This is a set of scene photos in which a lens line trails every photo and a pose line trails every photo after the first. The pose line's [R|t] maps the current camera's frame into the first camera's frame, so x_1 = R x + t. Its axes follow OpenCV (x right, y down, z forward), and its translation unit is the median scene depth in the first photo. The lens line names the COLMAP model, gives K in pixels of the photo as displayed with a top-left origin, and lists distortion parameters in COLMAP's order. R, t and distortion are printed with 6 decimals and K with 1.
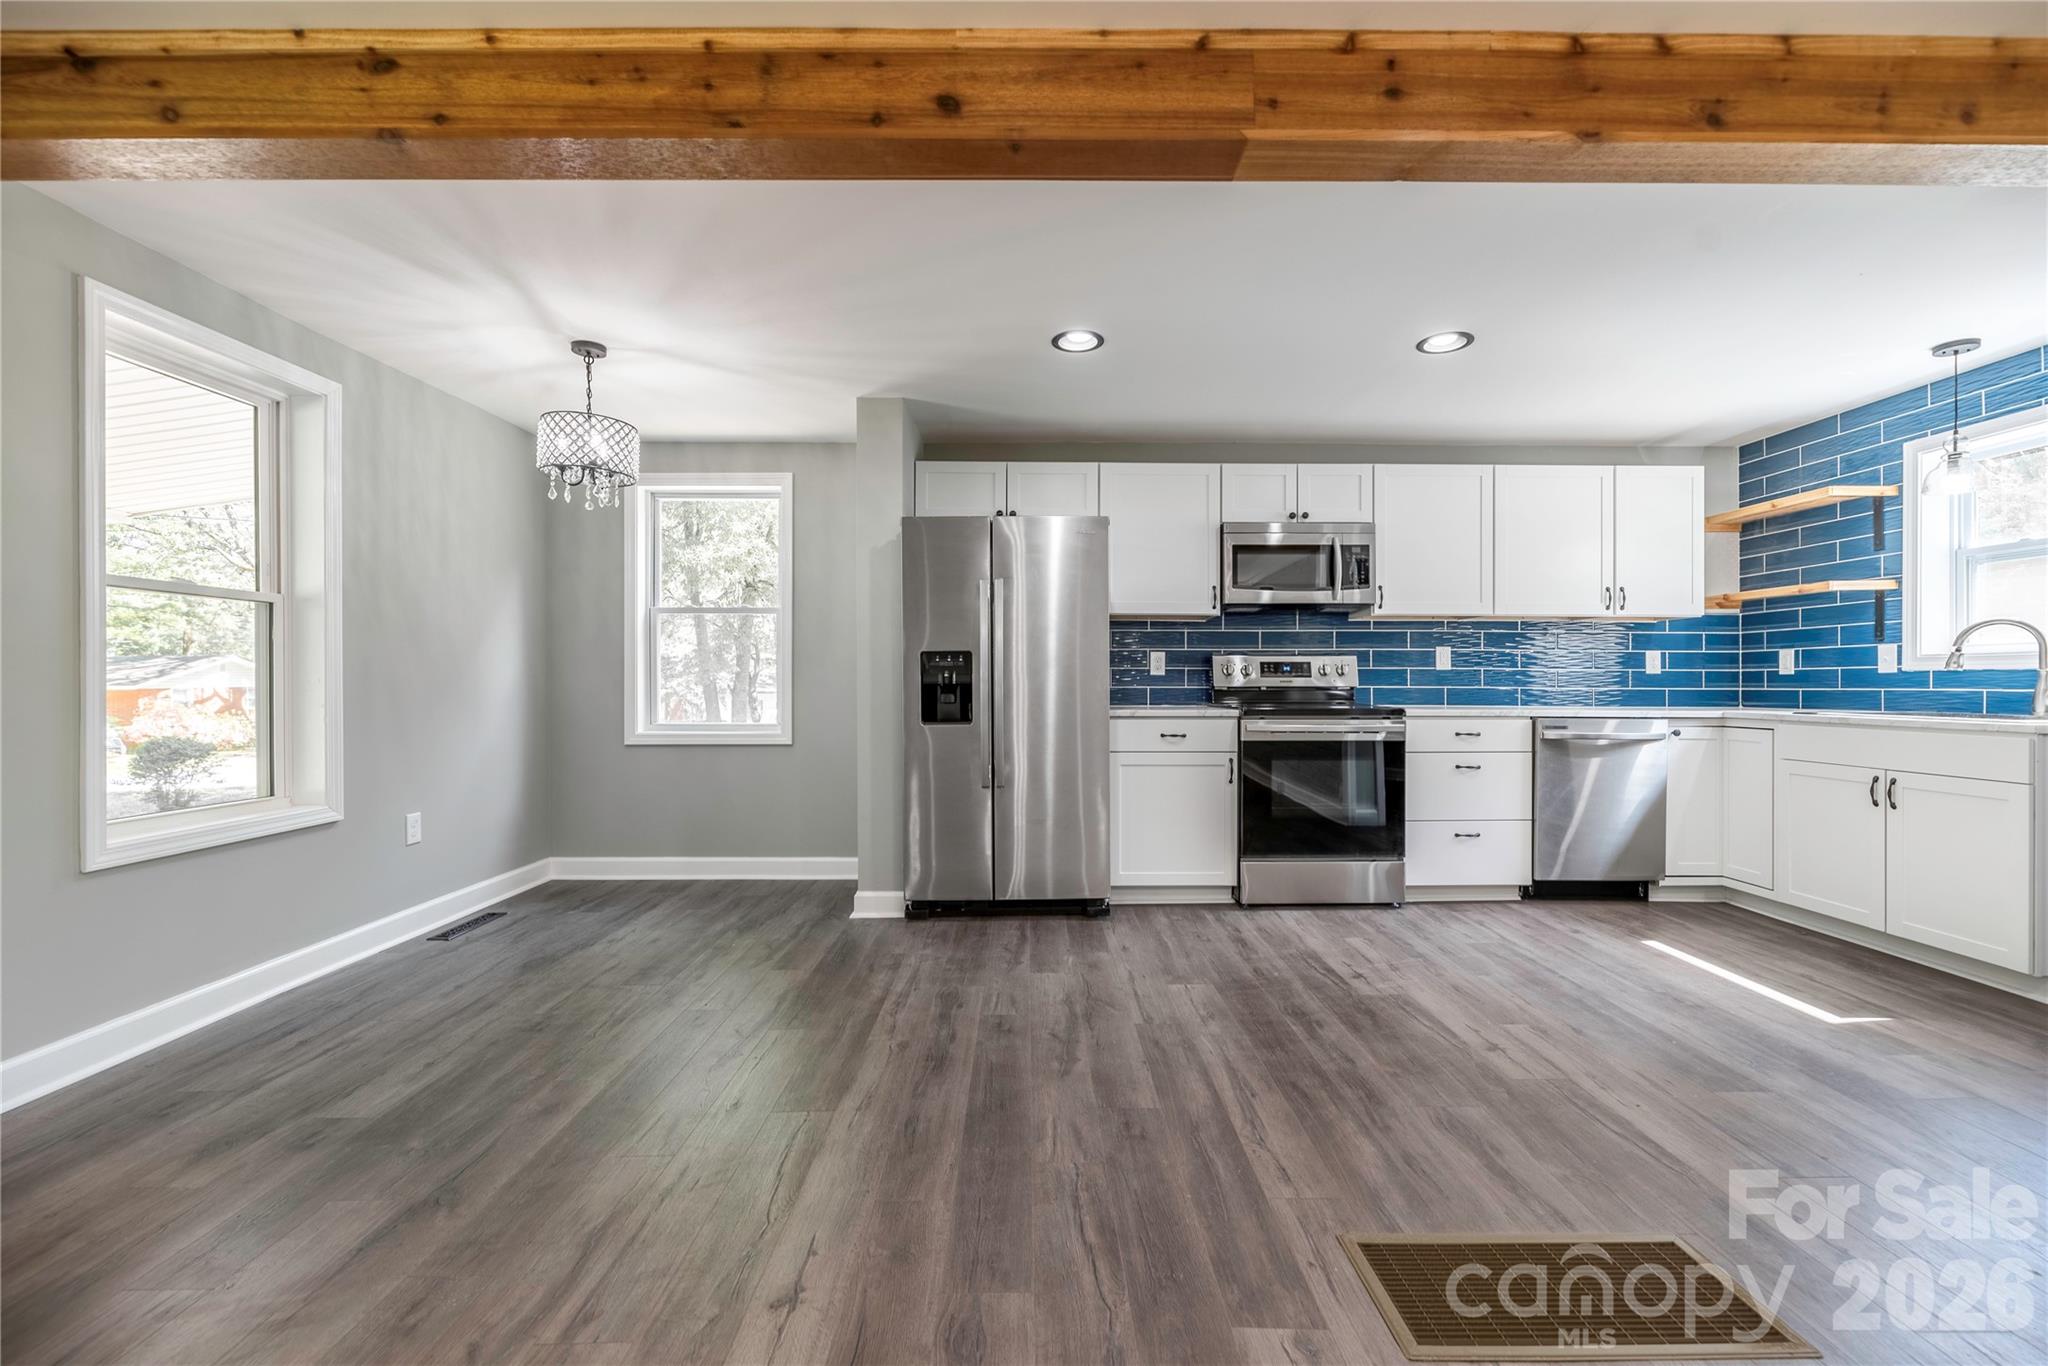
lens RADIAL K [[833.8, 0, 1031.6], [0, 833.8, 681.9], [0, 0, 1]] dist [-0.001028, -0.000062]
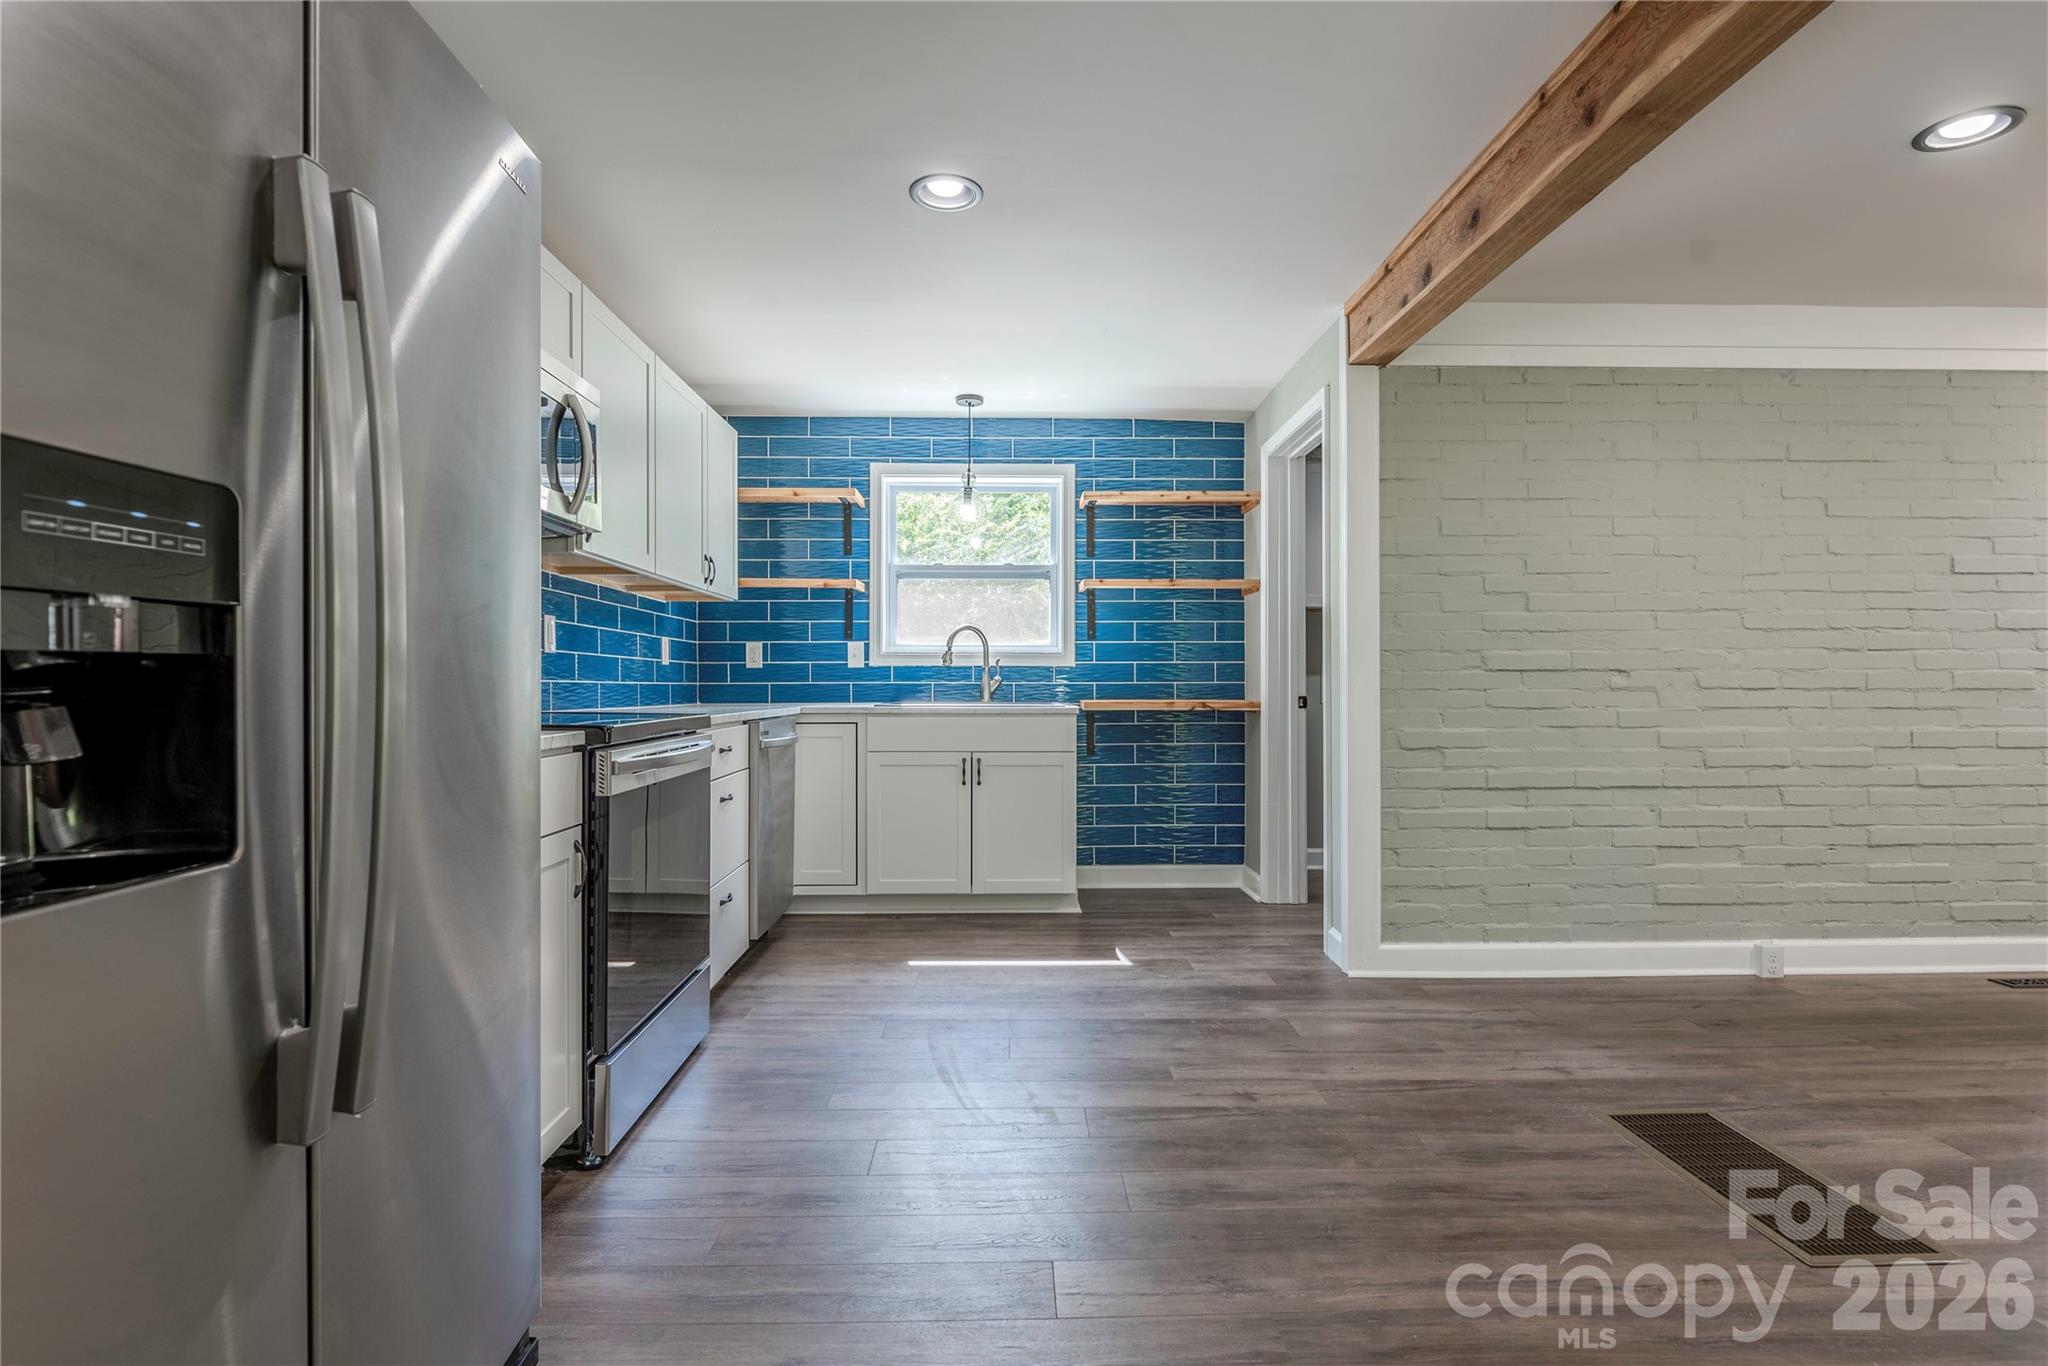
lens RADIAL K [[1005.4, 0, 1039.1], [0, 1005.4, 683.4], [0, 0, 1]] dist [0.000358, 0.000474]
pose [[-0.026273, -0.001180, 0.999654, -0.310670], [-0.002495, 0.999996, 0.001115, 0.007539], [-0.999652, -0.002465, -0.026276, 0.806559]]
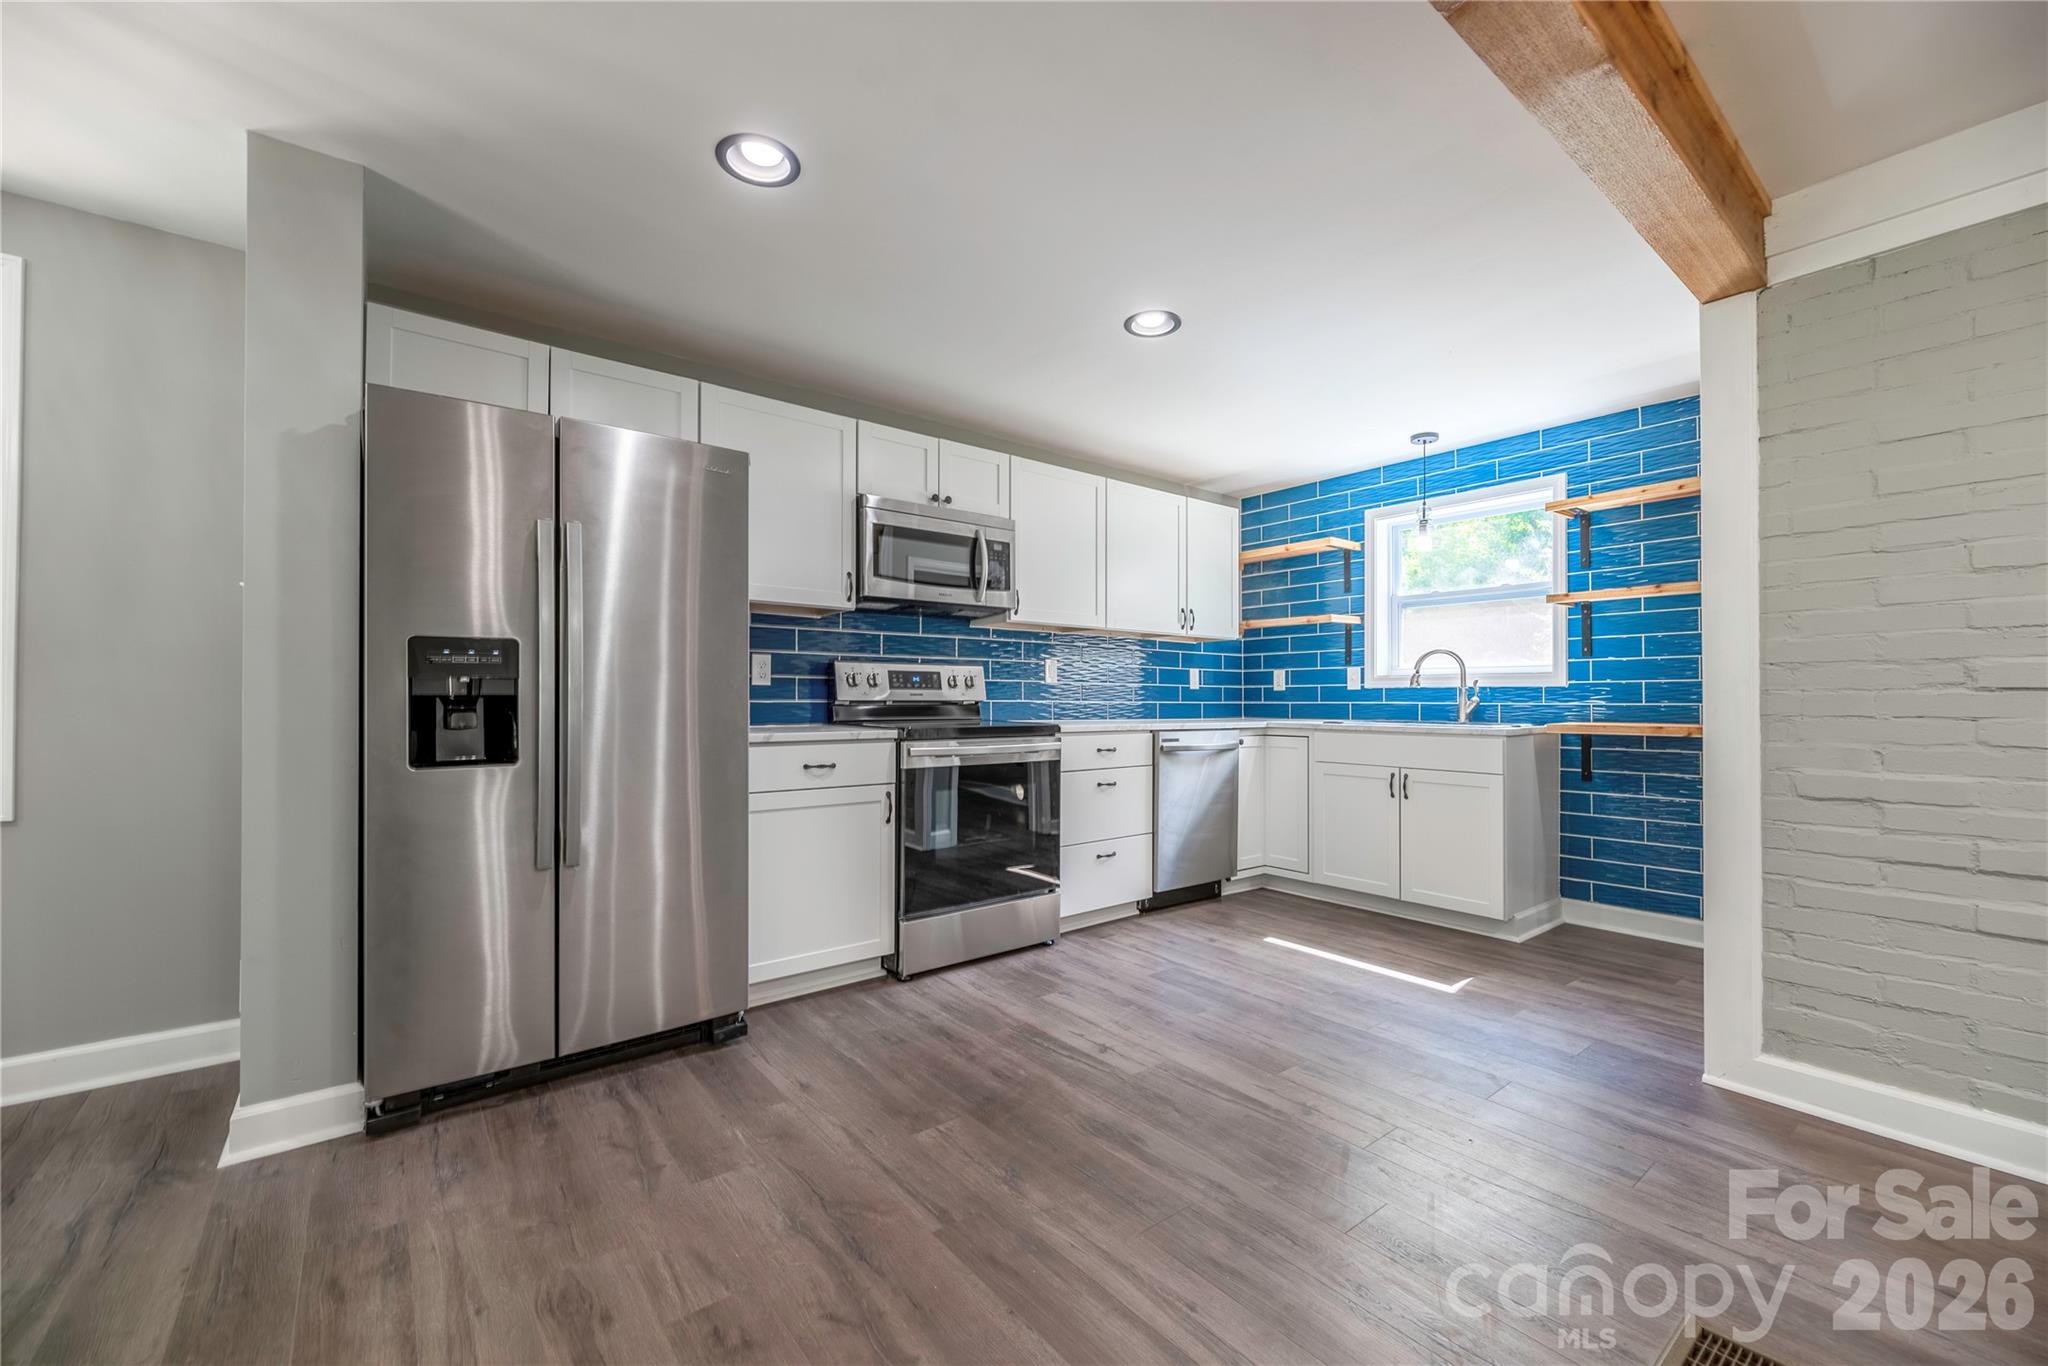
lens RADIAL K [[833.8, 0, 1029.4], [0, 833.8, 685.9], [0, 0, 1]] dist [-0.001028, -0.000062]
pose [[0.785585, 0.011227, 0.618652, -0.148854], [-0.003605, 0.999901, -0.013569, 0.002200], [-0.618743, 0.008429, 0.785548, 0.313905]]
